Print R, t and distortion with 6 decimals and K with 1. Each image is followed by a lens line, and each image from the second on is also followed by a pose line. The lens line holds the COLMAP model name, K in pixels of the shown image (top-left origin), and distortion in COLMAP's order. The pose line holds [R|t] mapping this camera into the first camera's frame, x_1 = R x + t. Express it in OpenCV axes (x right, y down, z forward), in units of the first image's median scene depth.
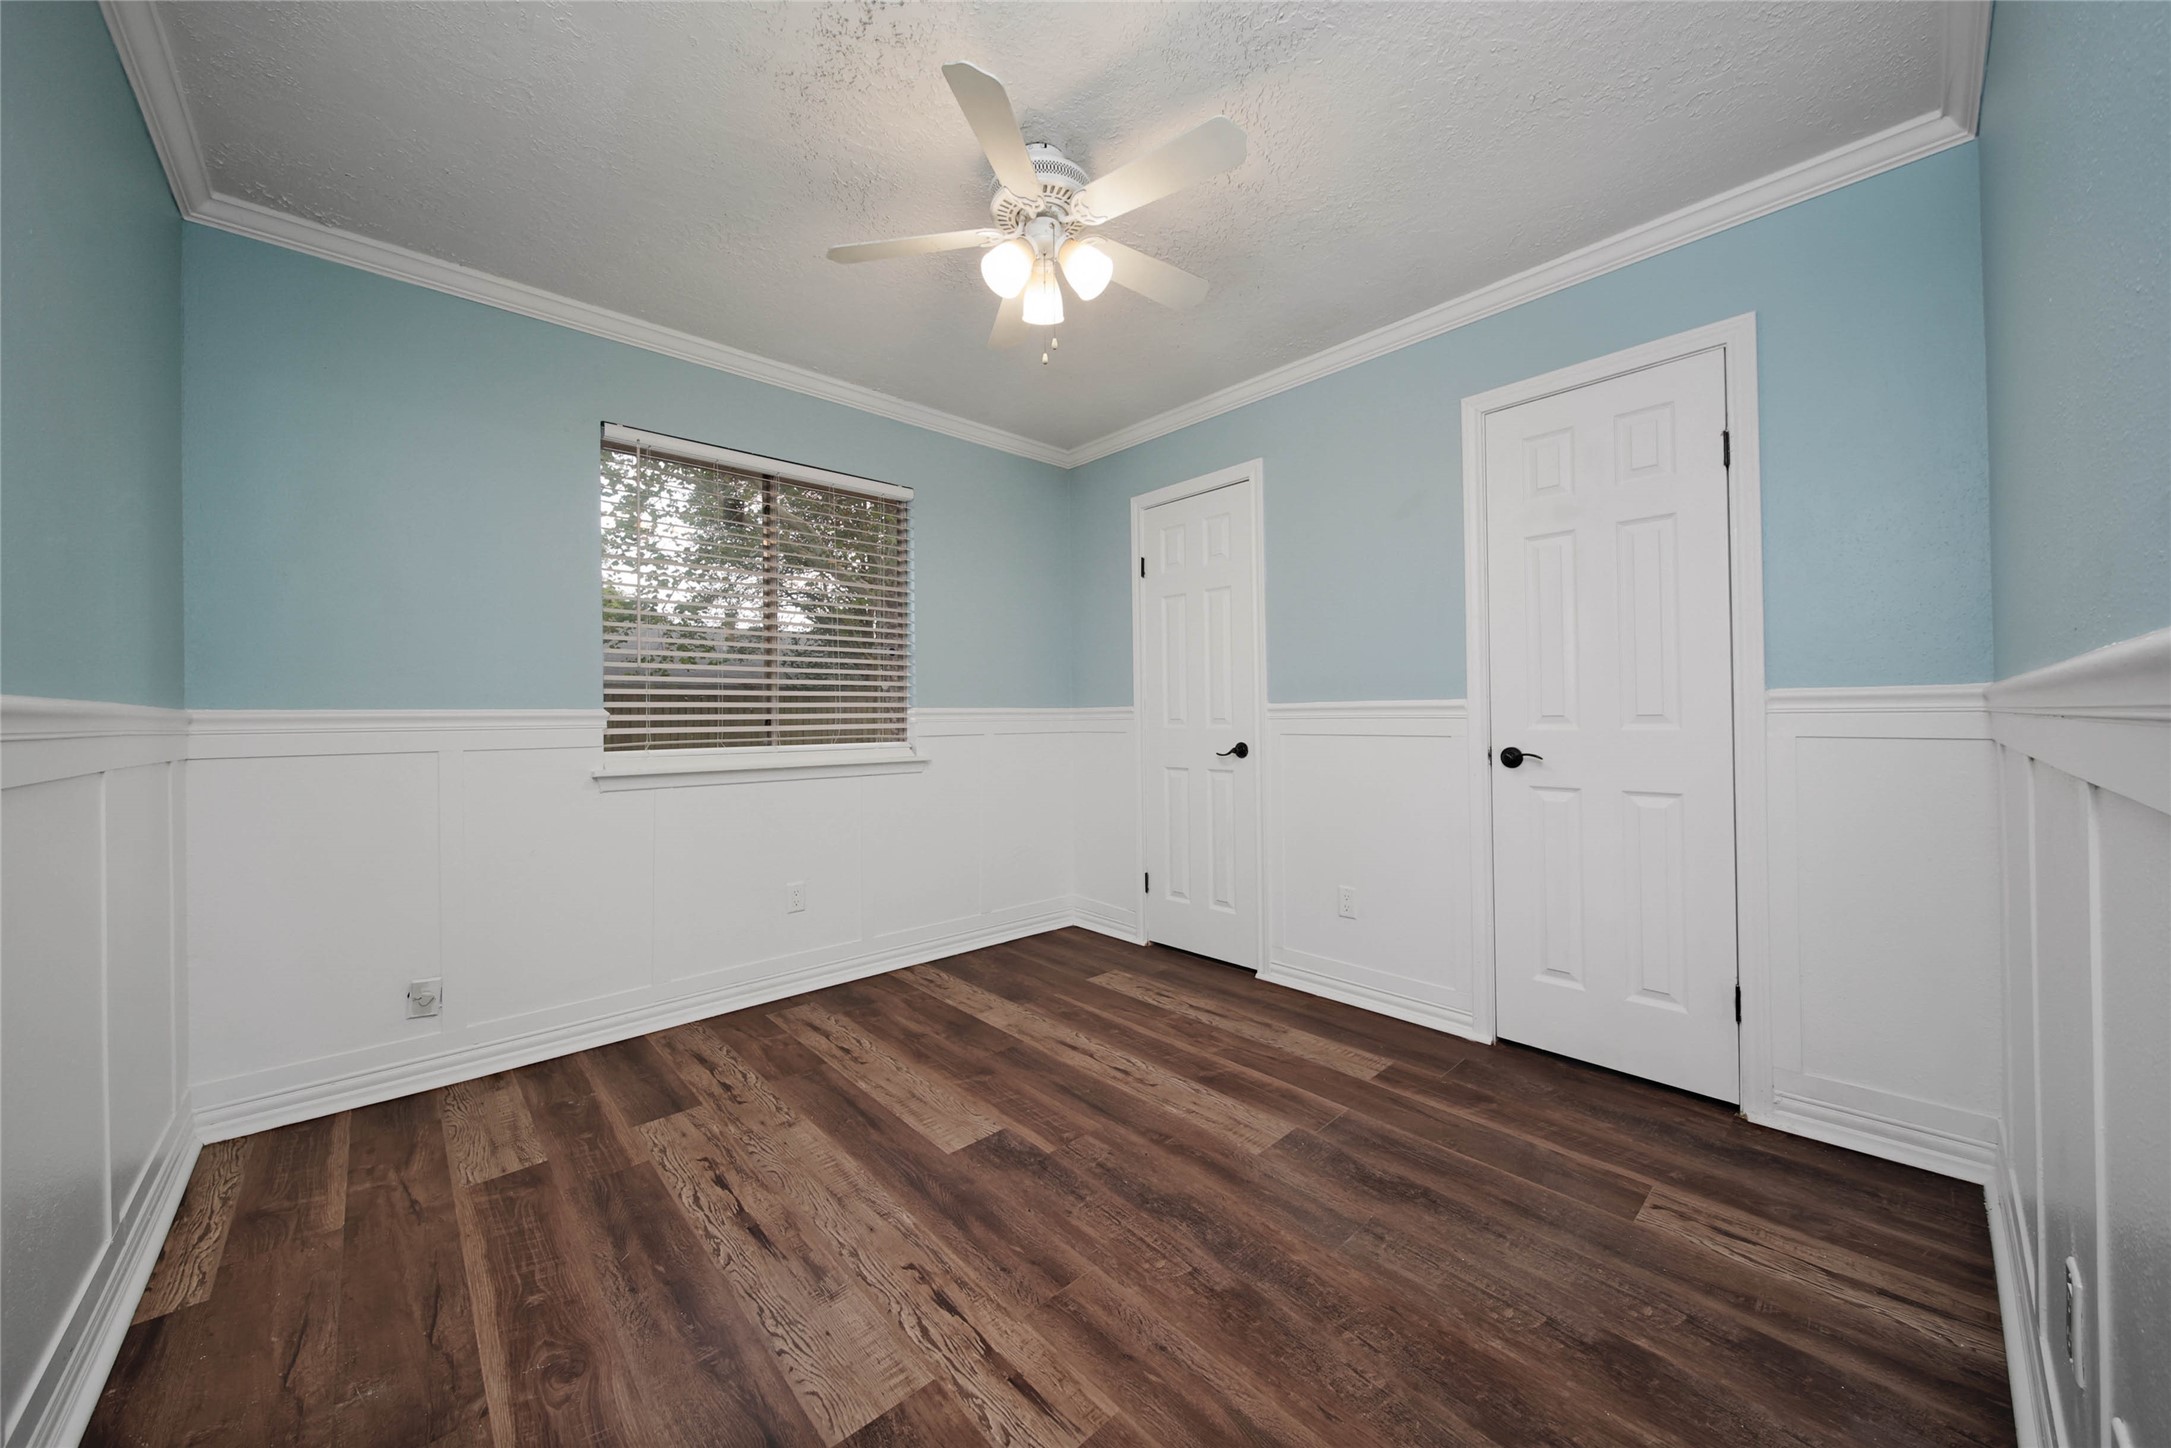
lens RADIAL K [[772.3, 0, 1077.2], [0, 772.3, 719.9], [0, 0, 1]] dist [-0.001534, -0.000860]
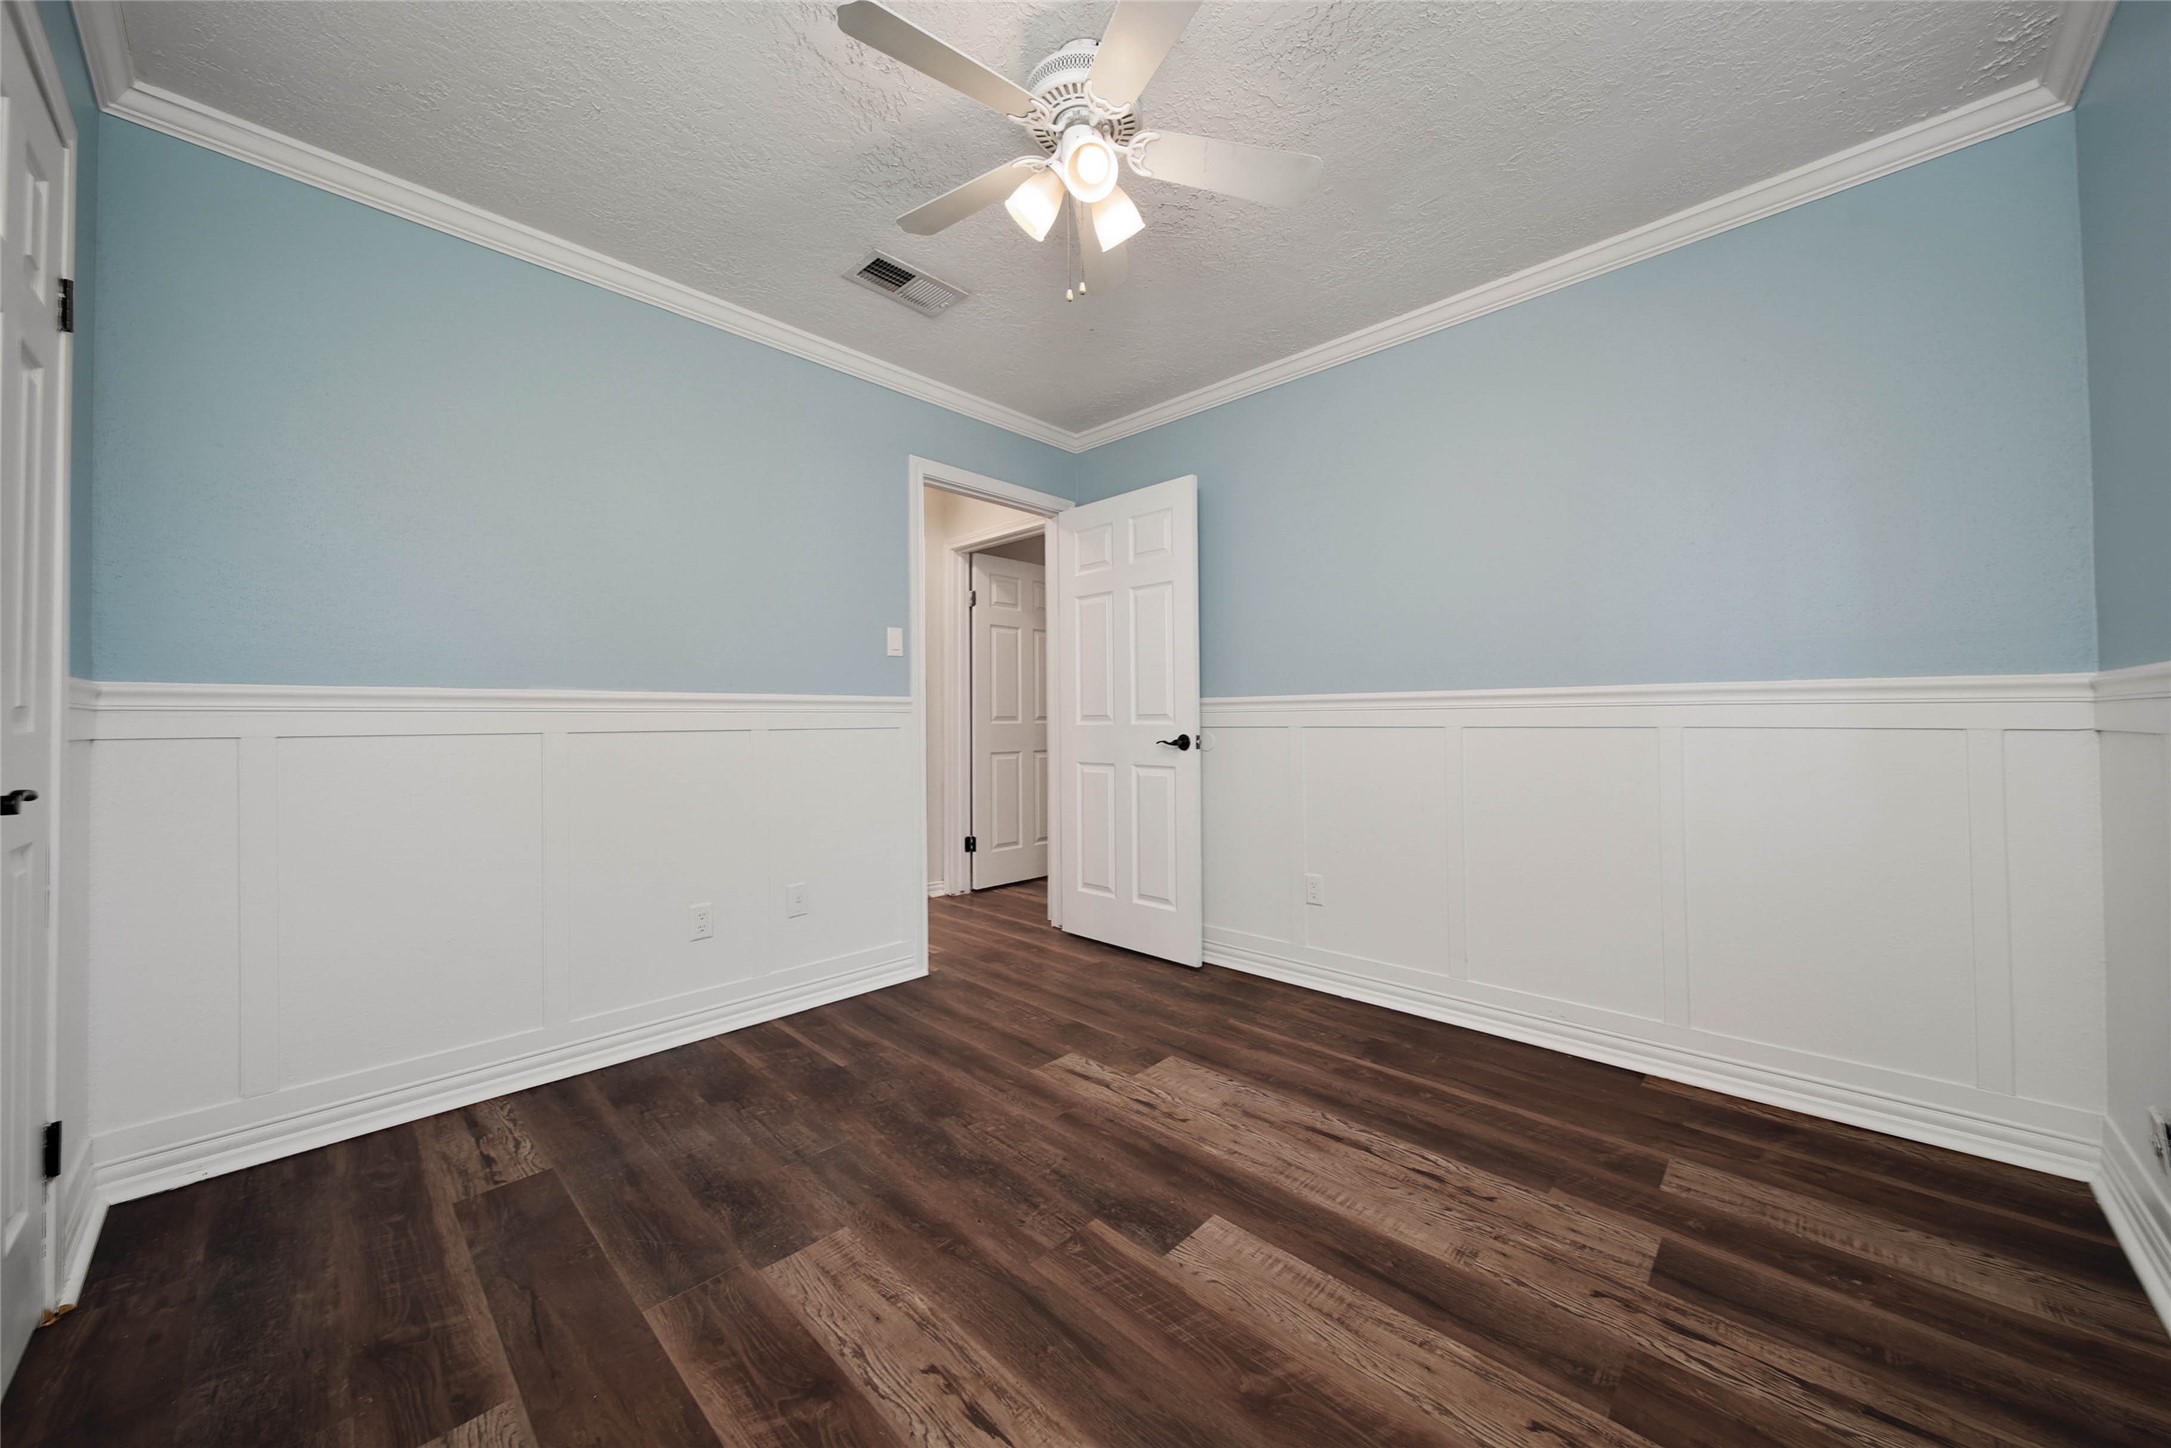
lens RADIAL K [[772.3, 0, 1082.8], [0, 772.3, 721.0], [0, 0, 1]] dist [-0.001534, -0.000860]
pose [[-0.997681, 0.017444, -0.065788, 0.023886], [0.016953, 0.999824, 0.008019, 0.015511], [0.065917, 0.006885, -0.997801, 1.922783]]
